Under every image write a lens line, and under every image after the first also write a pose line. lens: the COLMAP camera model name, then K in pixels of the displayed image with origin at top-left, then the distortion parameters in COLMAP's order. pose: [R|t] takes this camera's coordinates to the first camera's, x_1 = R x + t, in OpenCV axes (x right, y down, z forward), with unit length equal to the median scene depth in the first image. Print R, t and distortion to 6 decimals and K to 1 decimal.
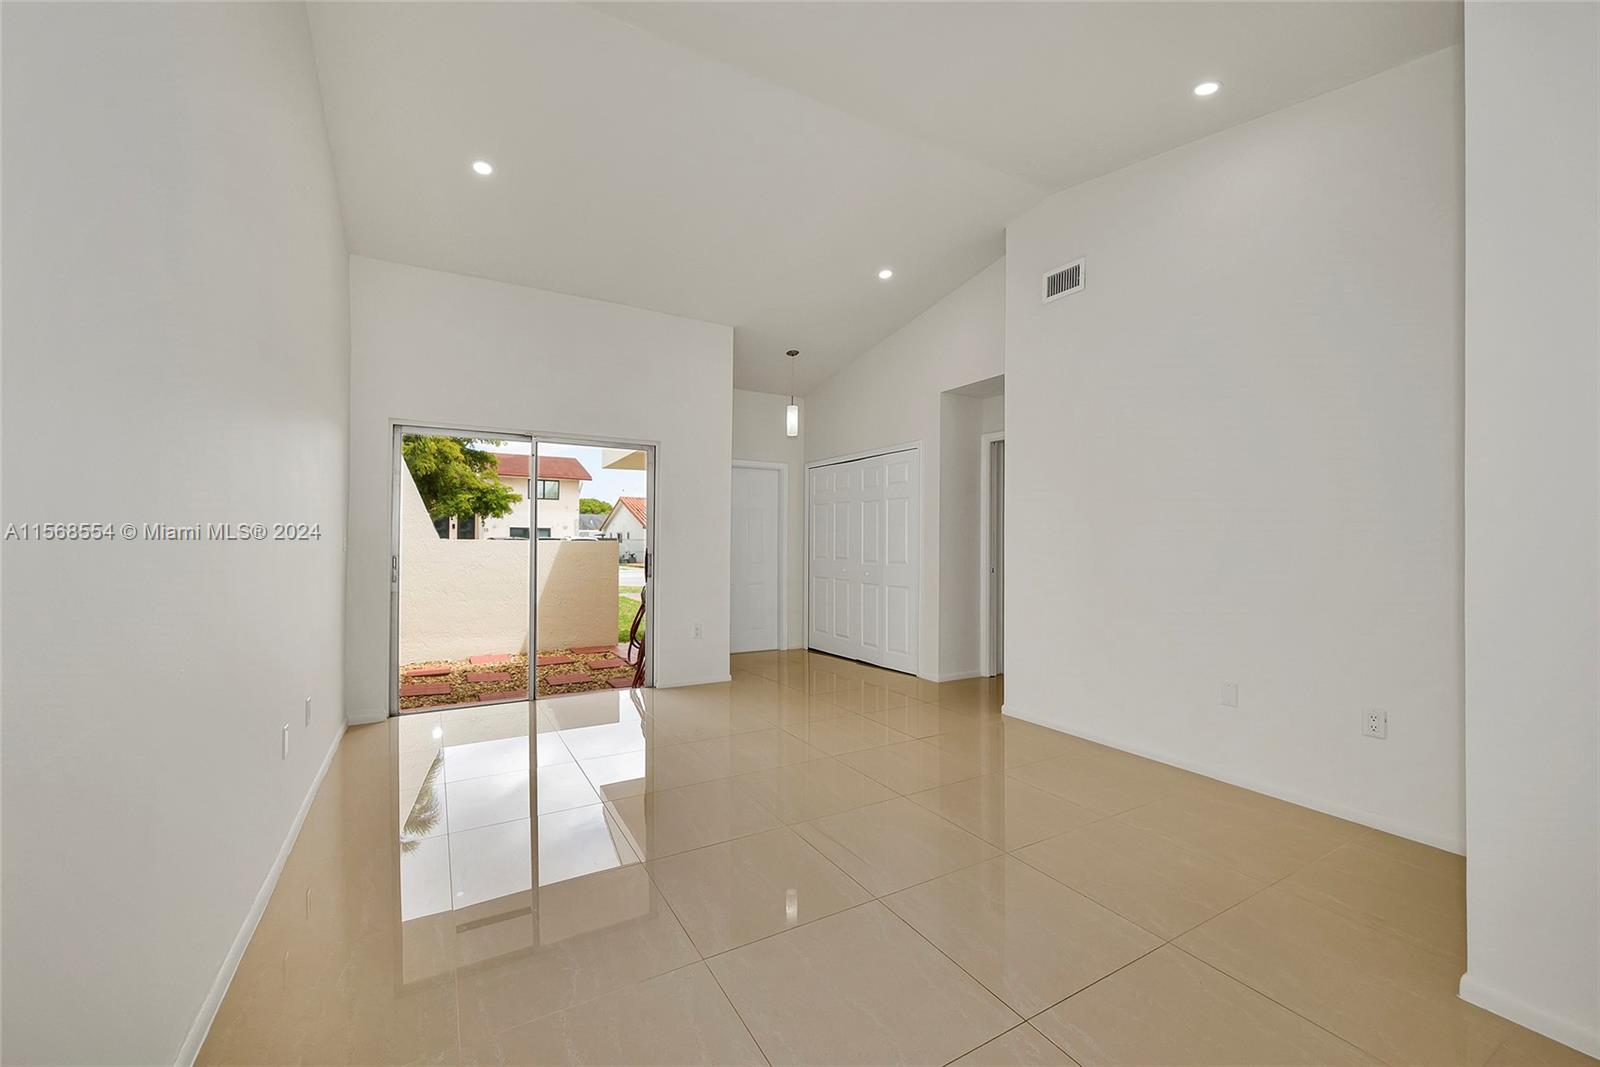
lens RADIAL K [[644.8, 0, 795.6], [0, 644.8, 544.4], [0, 0, 1]] dist [-0.005593, 0.001761]
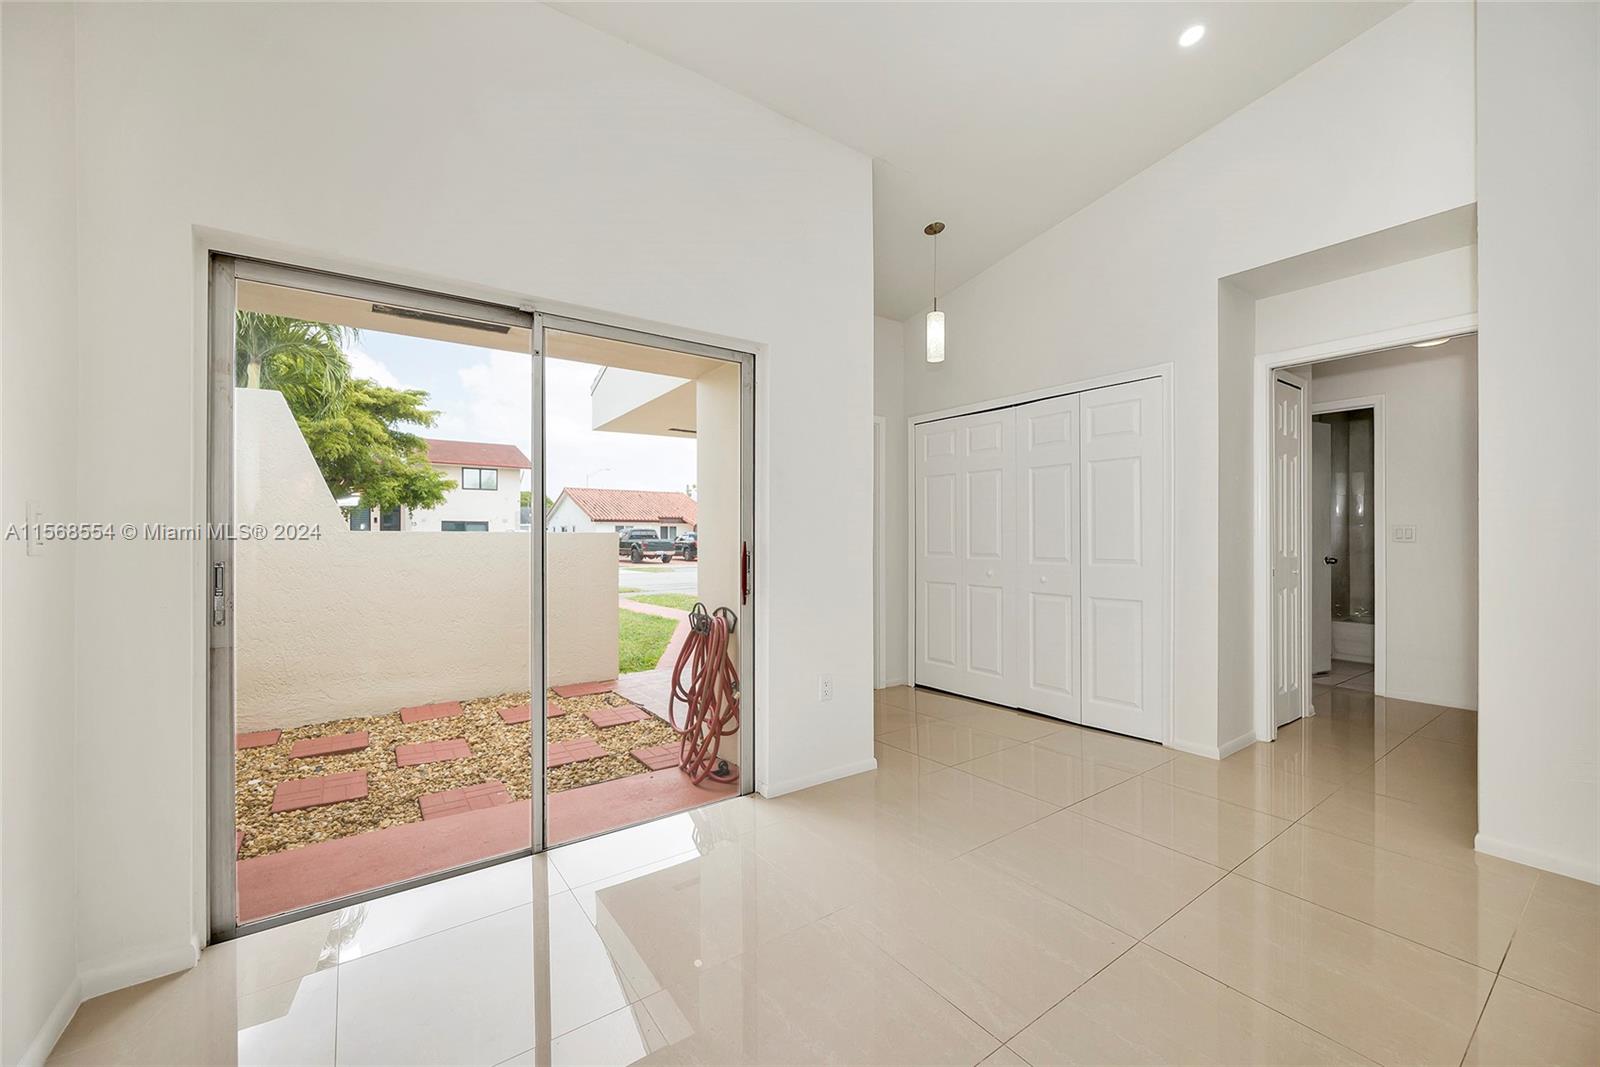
lens RADIAL K [[644.8, 0, 800.8], [0, 644.8, 541.8], [0, 0, 1]] dist [-0.005593, 0.001761]
pose [[0.995480, -0.008217, 0.094613, -0.159993], [0.007513, 0.999941, 0.007792, 0.001680], [-0.094671, -0.007046, 0.995484, 0.310405]]
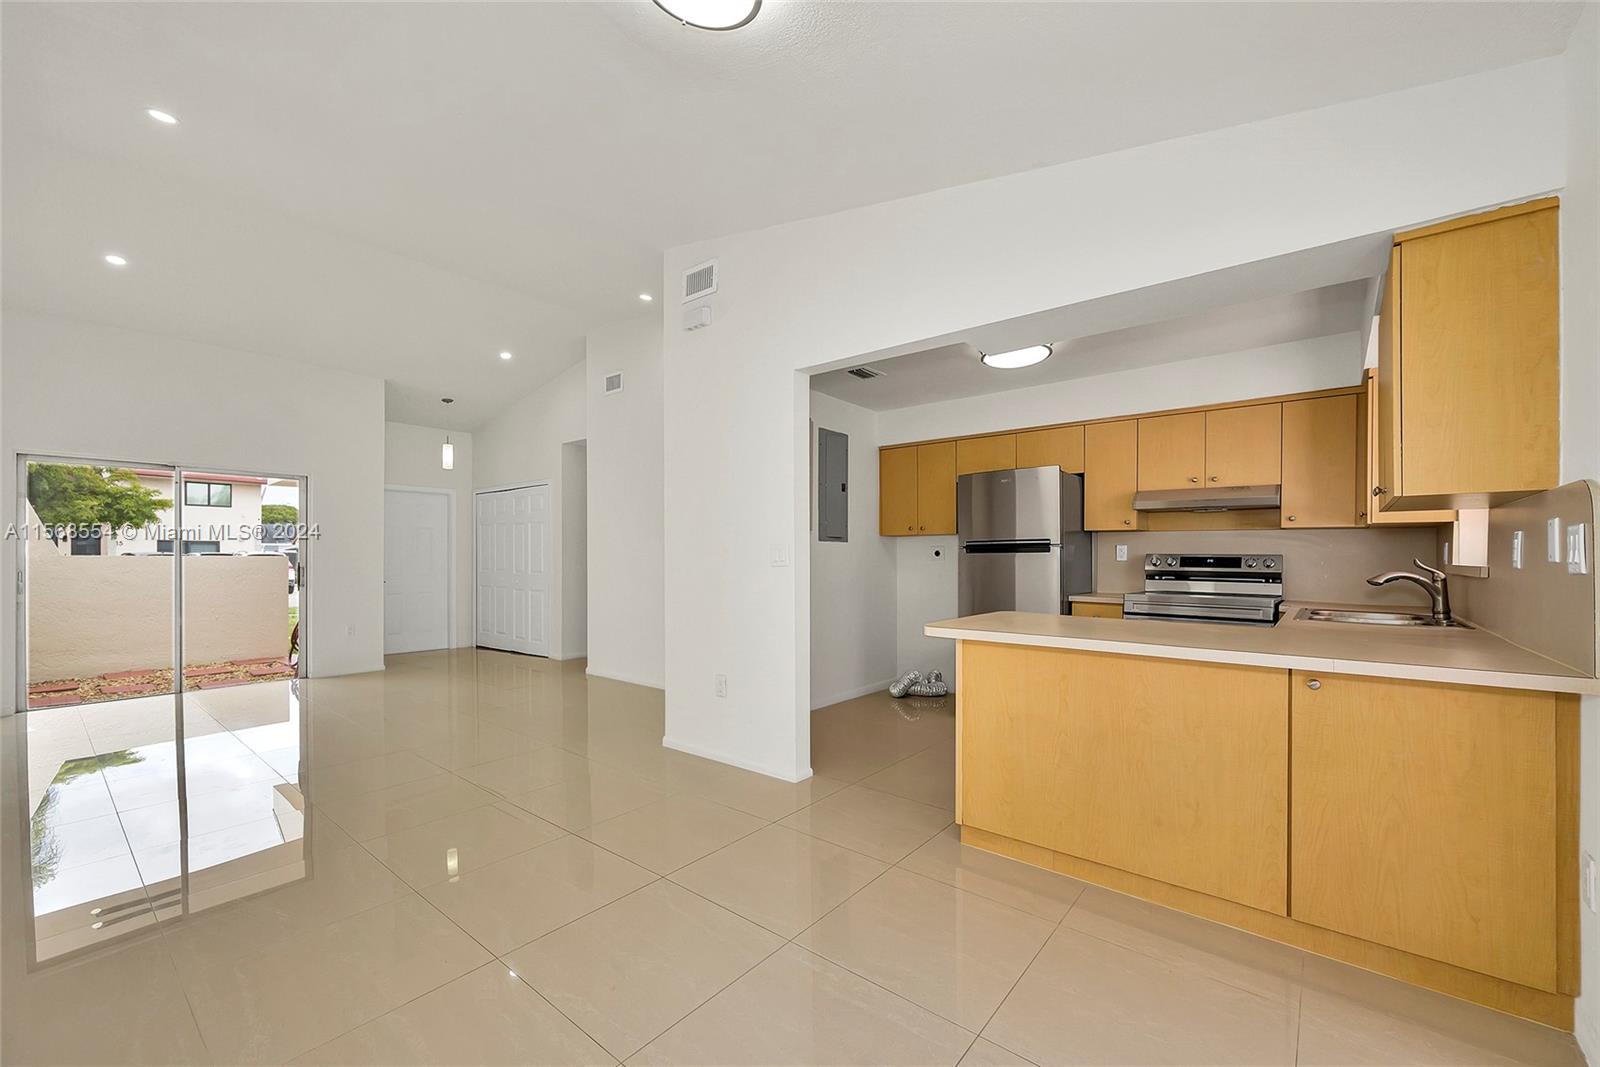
lens RADIAL K [[644.8, 0, 789.4], [0, 644.8, 559.9], [0, 0, 1]] dist [-0.005593, 0.001761]
pose [[0.935896, -0.006069, 0.352225, 0.137194], [0.005069, 0.999980, 0.003762, 0.001390], [-0.352241, -0.001735, 0.935908, -0.299273]]
